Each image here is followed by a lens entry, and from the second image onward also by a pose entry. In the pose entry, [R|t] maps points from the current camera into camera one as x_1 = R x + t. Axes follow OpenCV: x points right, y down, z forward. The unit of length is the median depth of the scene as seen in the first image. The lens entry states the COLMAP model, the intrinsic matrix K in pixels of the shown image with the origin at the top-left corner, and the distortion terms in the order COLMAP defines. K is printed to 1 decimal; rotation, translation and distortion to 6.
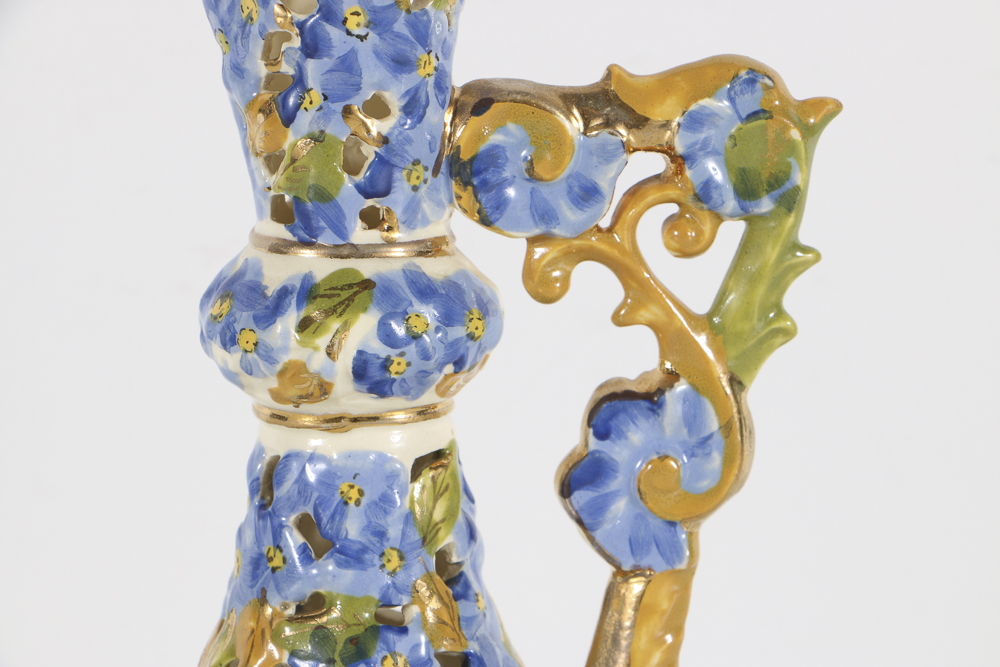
lens RADIAL K [[3492.0, 0, 500.0], [0, 3492.0, 333.5], [0, 0, 1]] dist [0.267216, 0.918044]
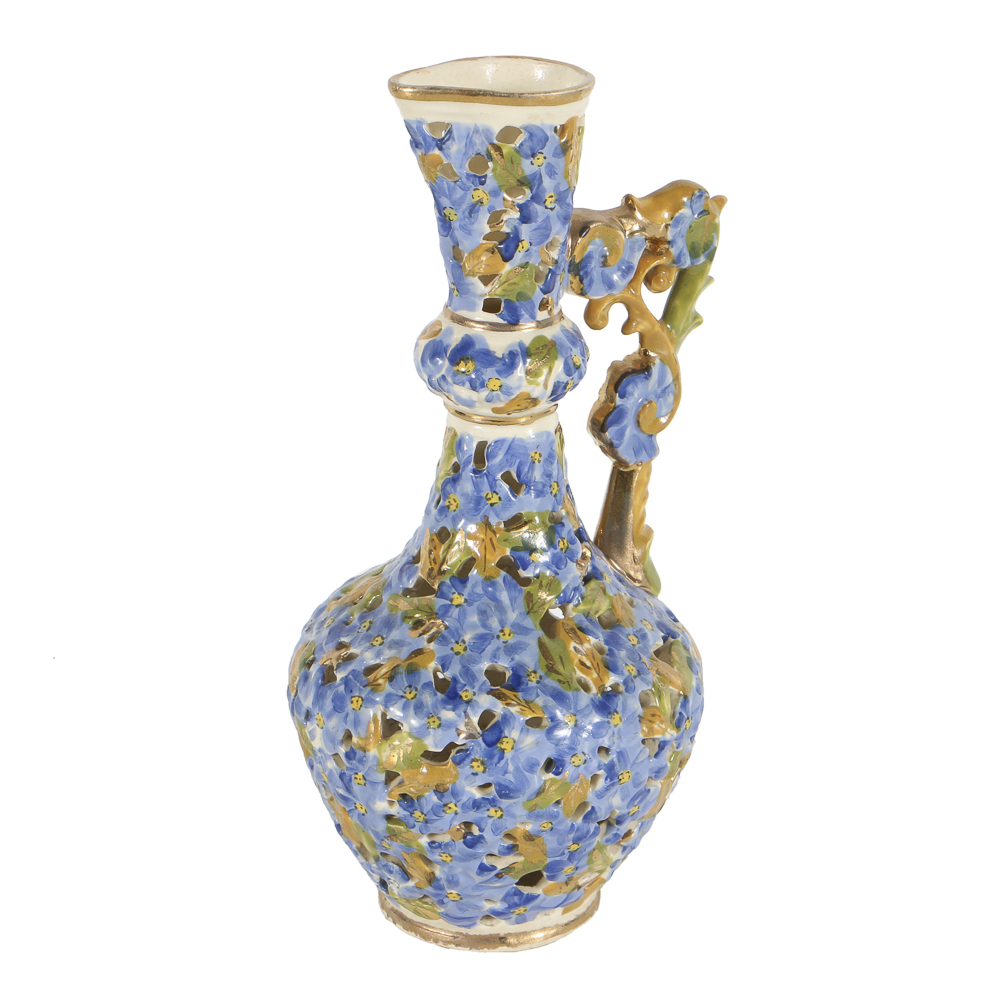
lens RADIAL K [[2952.2, 0, 500.0], [0, 2952.2, 500.0], [0, 0, 1]] dist [0.091213, 0.076034]
pose [[0.829753, -0.189214, 0.525080, -0.850820], [0.072760, 0.969424, 0.234356, -0.286306], [-0.553369, -0.156252, 0.818149, -0.223974]]
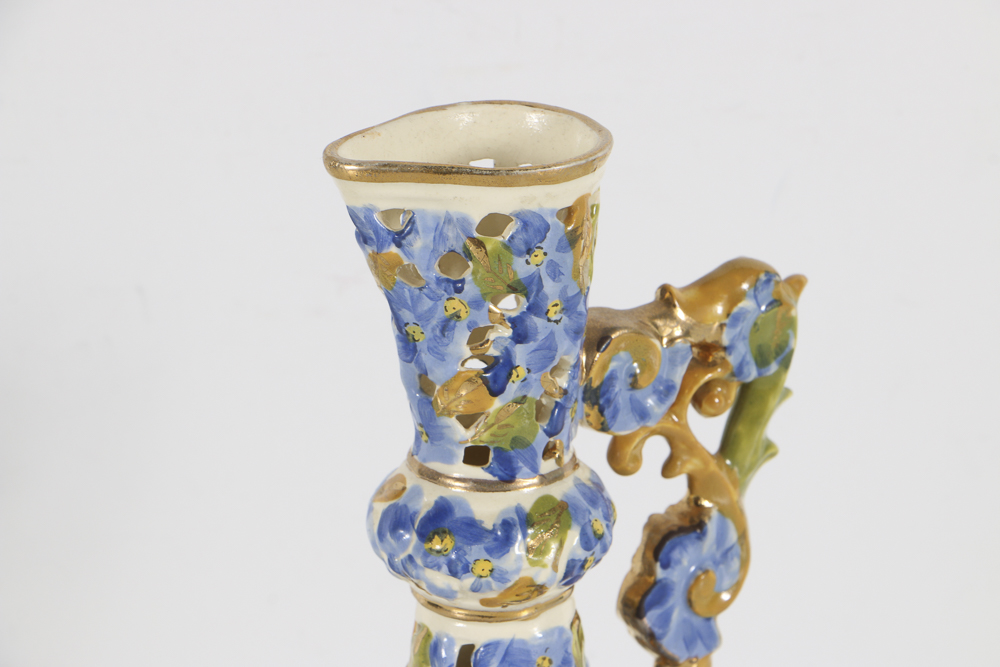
lens RADIAL K [[5465.5, 0, 500.0], [0, 5465.5, 333.5], [0, 0, 1]] dist [1.295255, 0.044354]
pose [[0.821539, -0.200082, 0.533892, -1.079517], [0.097962, 0.972012, 0.213531, -0.489663], [-0.561674, -0.123123, 0.818146, -0.583325]]
